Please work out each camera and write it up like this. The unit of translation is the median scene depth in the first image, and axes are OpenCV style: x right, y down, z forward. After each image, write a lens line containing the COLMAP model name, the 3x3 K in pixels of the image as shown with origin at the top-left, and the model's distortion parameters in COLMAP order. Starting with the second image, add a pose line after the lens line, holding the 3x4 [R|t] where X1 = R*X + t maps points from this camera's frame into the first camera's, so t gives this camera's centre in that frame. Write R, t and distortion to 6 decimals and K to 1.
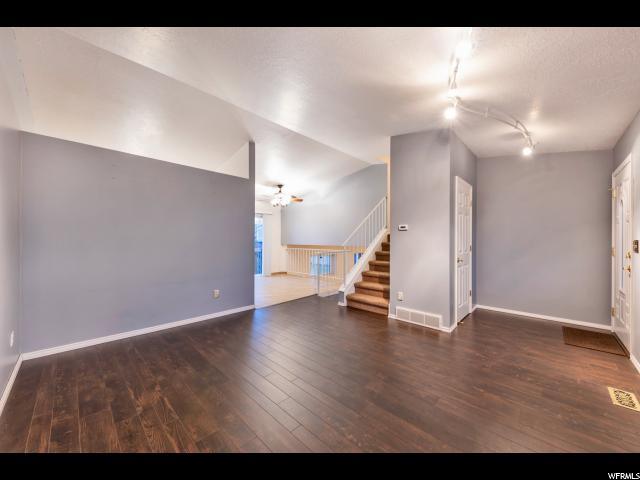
lens RADIAL K [[232.7, 0, 329.6], [0, 232.7, 239.1], [0, 0, 1]] dist [0.000758, 0.000031]
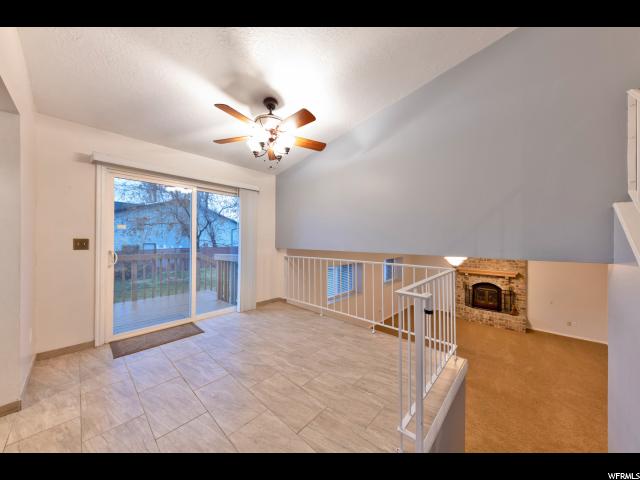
lens RADIAL K [[219.0, 0, 320.0], [0, 219.0, 240.0], [0, 0, 1]] dist [-0.000104, -0.000061]
pose [[0.999845, 0.003527, -0.017236, -0.152959], [-0.003584, 0.999988, -0.003240, 0.006635], [0.017224, 0.003301, 0.999846, 0.780035]]
